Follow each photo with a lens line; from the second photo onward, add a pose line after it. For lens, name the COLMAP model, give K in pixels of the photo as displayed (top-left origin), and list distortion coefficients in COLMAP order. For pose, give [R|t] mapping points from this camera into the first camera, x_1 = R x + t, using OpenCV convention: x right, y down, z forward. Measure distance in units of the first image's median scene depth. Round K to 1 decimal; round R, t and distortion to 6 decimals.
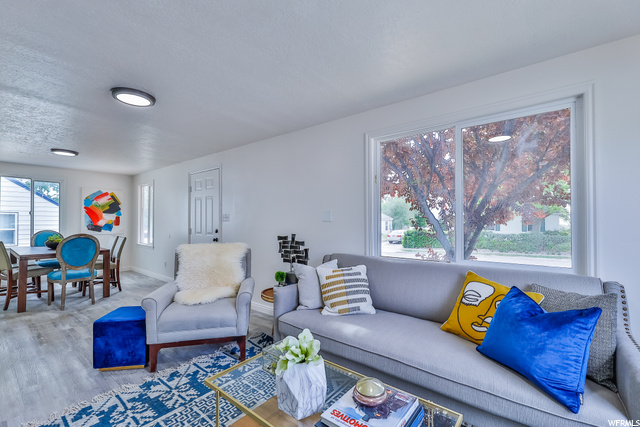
lens RADIAL K [[274.5, 0, 321.7], [0, 274.5, 219.3], [0, 0, 1]] dist [-0.004627, -0.000223]
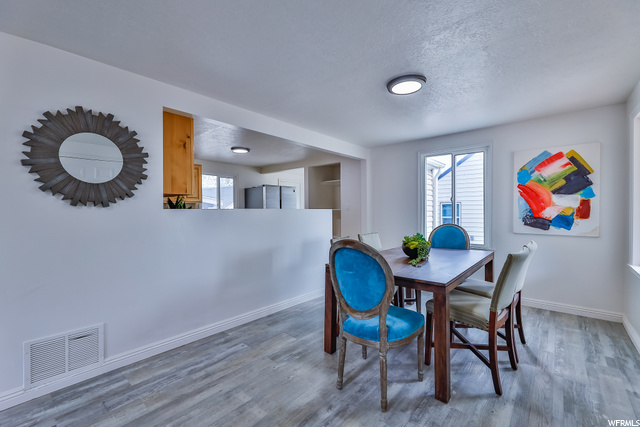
lens RADIAL K [[274.5, 0, 319.8], [0, 274.5, 211.4], [0, 0, 1]] dist [-0.004627, -0.000223]
pose [[-0.046691, 0.004317, -0.998900, -0.272683], [0.010579, 0.999937, 0.003827, 0.003741], [0.998853, -0.010389, -0.046733, 0.605039]]
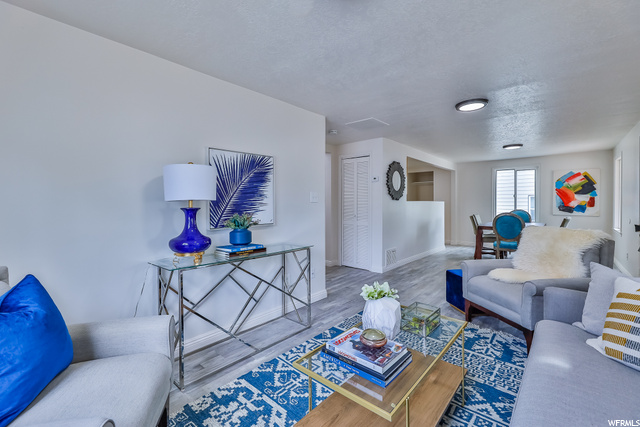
lens RADIAL K [[274.5, 0, 320.6], [0, 274.5, 202.5], [0, 0, 1]] dist [-0.004627, -0.000223]
pose [[-0.053675, 0.000895, -0.998558, 0.242036], [0.004738, 0.999989, 0.000642, 0.002752], [0.998547, -0.004697, -0.053678, 0.141348]]
